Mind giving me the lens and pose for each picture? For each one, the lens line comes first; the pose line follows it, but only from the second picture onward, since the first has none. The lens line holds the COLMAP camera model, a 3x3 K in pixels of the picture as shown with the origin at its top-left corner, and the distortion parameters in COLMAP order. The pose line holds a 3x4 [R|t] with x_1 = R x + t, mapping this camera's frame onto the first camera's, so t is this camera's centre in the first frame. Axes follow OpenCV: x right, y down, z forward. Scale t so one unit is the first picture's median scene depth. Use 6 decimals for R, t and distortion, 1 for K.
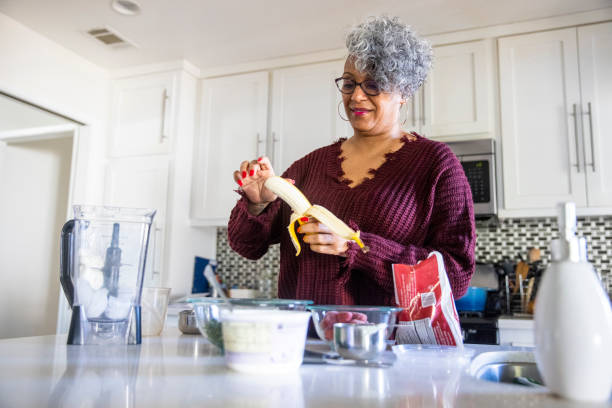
lens RADIAL K [[530.3, 0, 303.0], [0, 530.3, 203.6], [0, 0, 1]] dist [-0.029553, 0.006797]
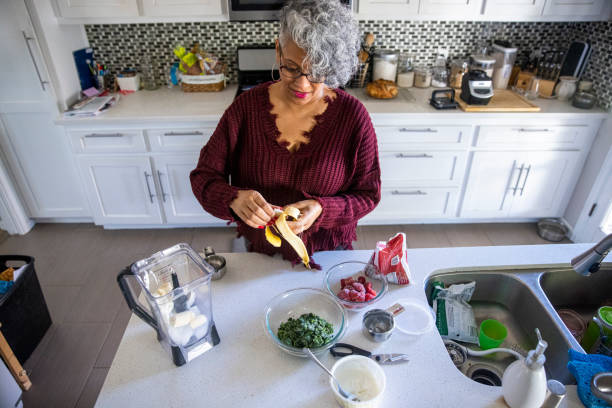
lens RADIAL K [[408.8, 0, 301.6], [0, 408.8, 203.5], [0, 0, 1]] dist [-0.106199, 0.076940]
pose [[0.921270, -0.231375, 0.312615, -0.133483], [-0.037285, 0.747548, 0.663160, -0.276995], [-0.387133, -0.622605, 0.680066, 0.148541]]
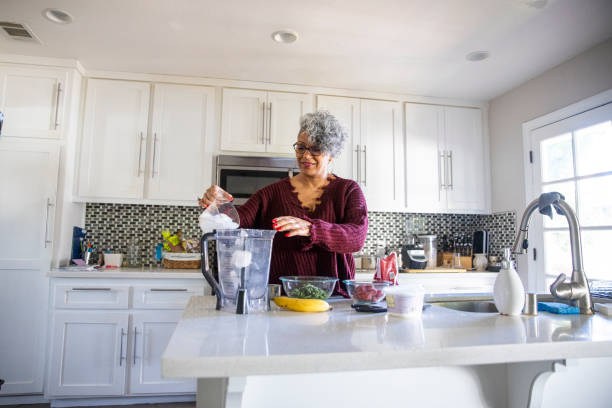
lens RADIAL K [[424.2, 0, 289.5], [0, 424.2, 199.0], [0, 0, 1]] dist [-0.077153, 0.005262]
pose [[0.854519, 0.047289, 0.517263, -0.364648], [-0.082056, 0.995632, 0.044533, -0.058602], [-0.512898, -0.080498, 0.854667, -0.064077]]
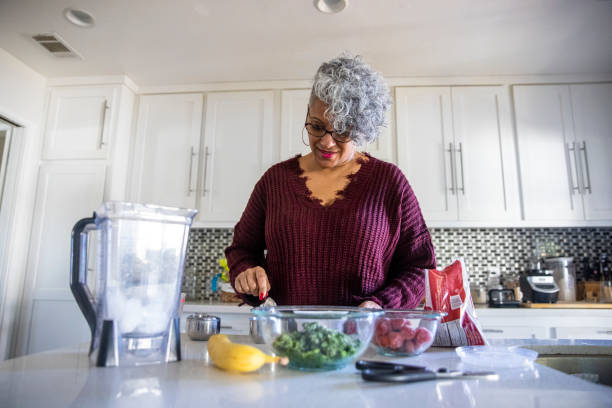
lens RADIAL K [[420.5, 0, 306.0], [0, 420.5, 204.0], [0, 0, 1]] dist [-0.102312, 0.078600]
pose [[0.959618, 0.042005, 0.278153, -0.116945], [-0.036535, 0.999024, -0.024821, 0.003846], [-0.278924, 0.013656, 0.960216, 0.098077]]
